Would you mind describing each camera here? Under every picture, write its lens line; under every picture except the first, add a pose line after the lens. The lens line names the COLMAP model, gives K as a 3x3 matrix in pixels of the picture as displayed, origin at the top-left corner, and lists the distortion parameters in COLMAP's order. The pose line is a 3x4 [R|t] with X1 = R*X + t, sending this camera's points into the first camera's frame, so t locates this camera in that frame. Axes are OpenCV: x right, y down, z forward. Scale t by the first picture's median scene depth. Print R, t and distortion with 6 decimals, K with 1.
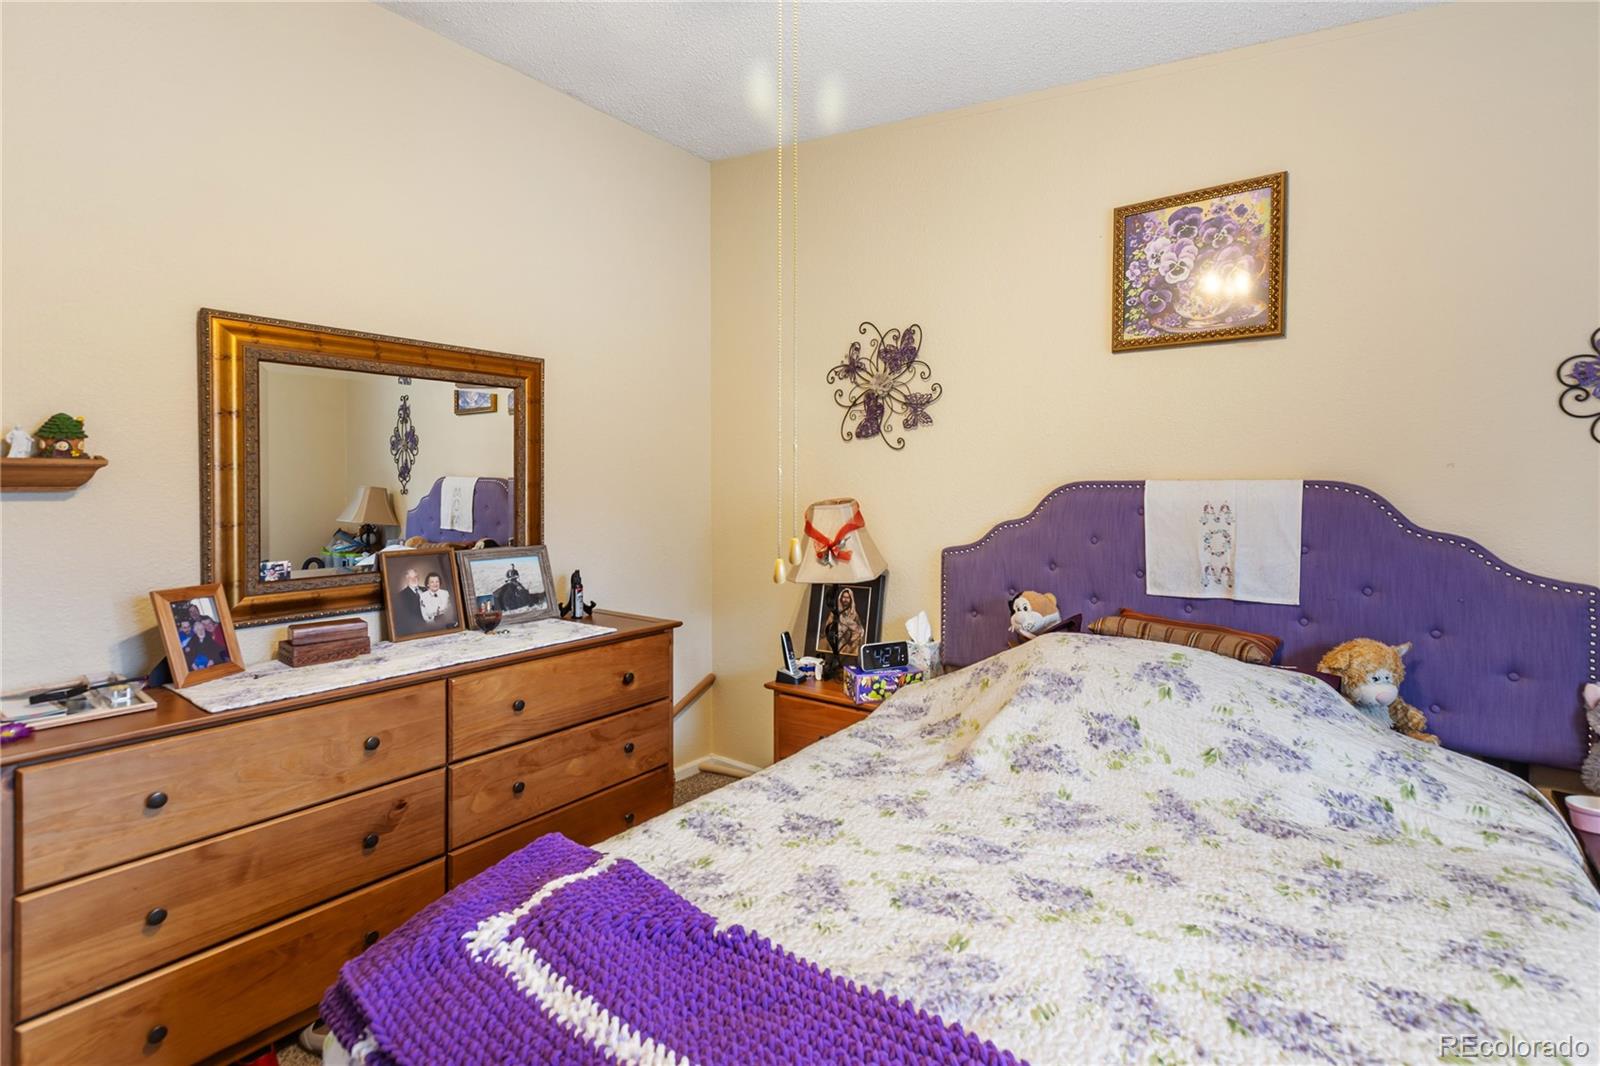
lens RADIAL K [[739.7, 0, 792.6], [0, 739.7, 485.2], [0, 0, 1]] dist [-0.002632, -0.000202]
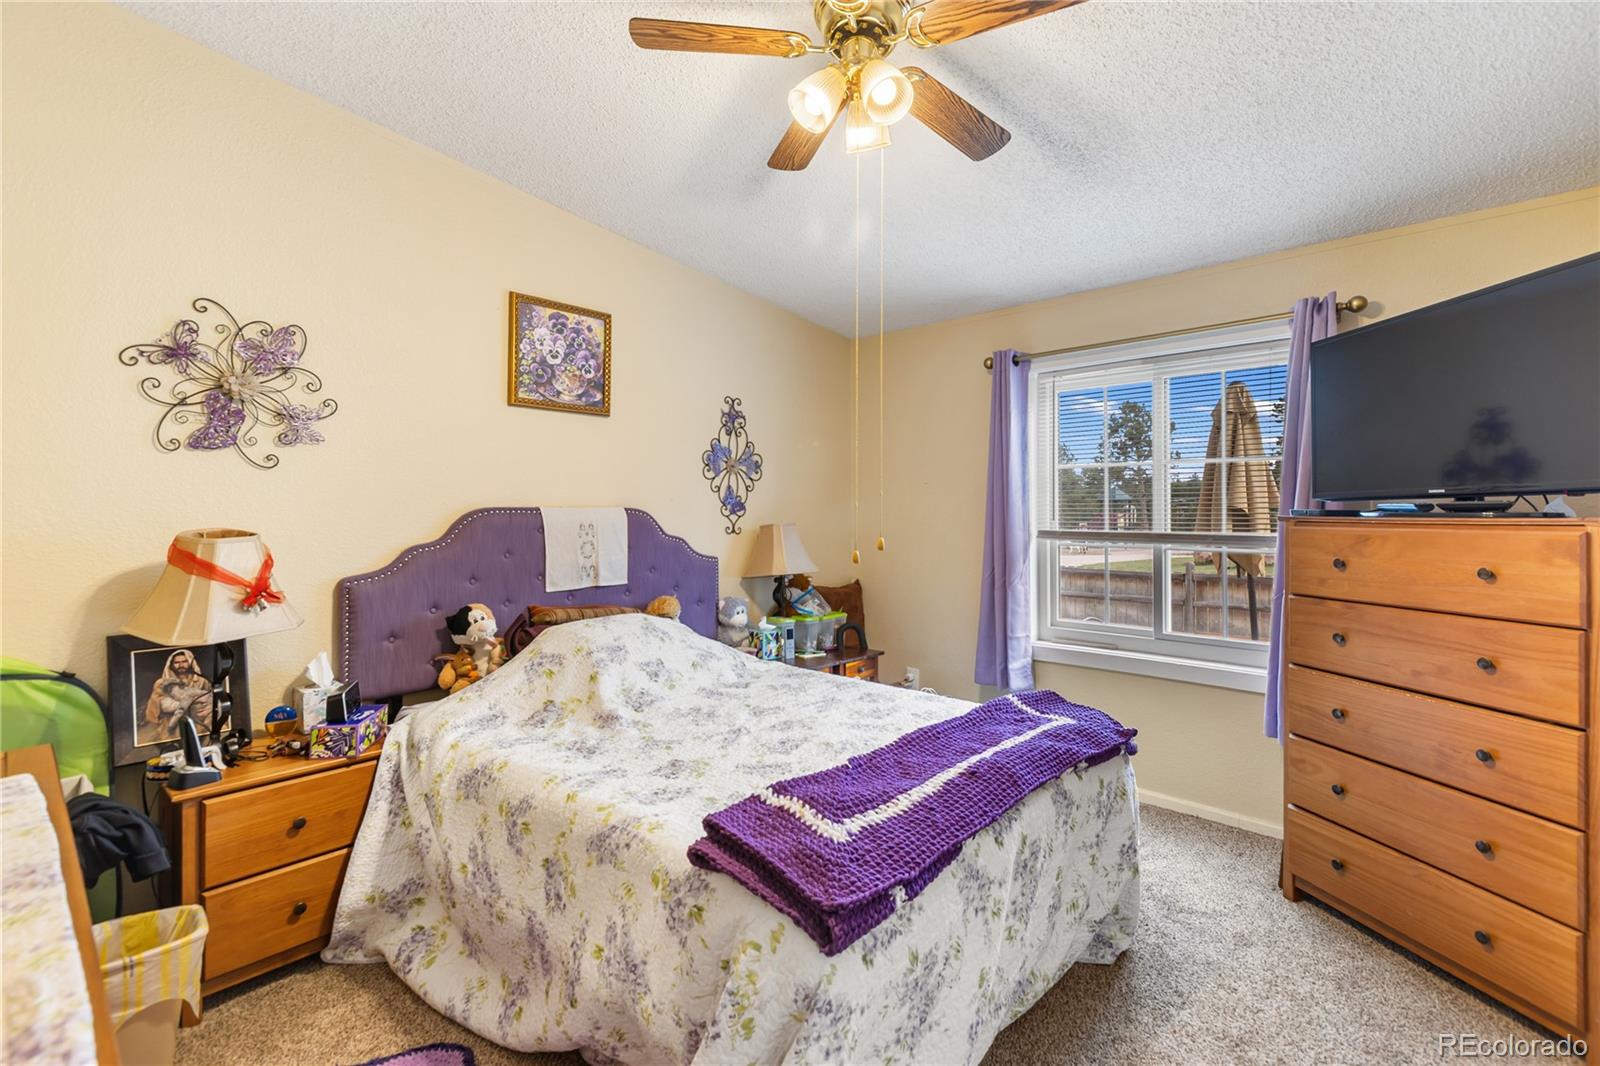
lens RADIAL K [[738.2, 0, 809.7], [0, 738.2, 495.4], [0, 0, 1]] dist [-0.000191, 0.000013]
pose [[0.067256, 0.020872, 0.997517, -0.806737], [0.002280, 0.999775, -0.021073, 0.001582], [-0.997733, 0.003691, 0.067193, 0.421636]]
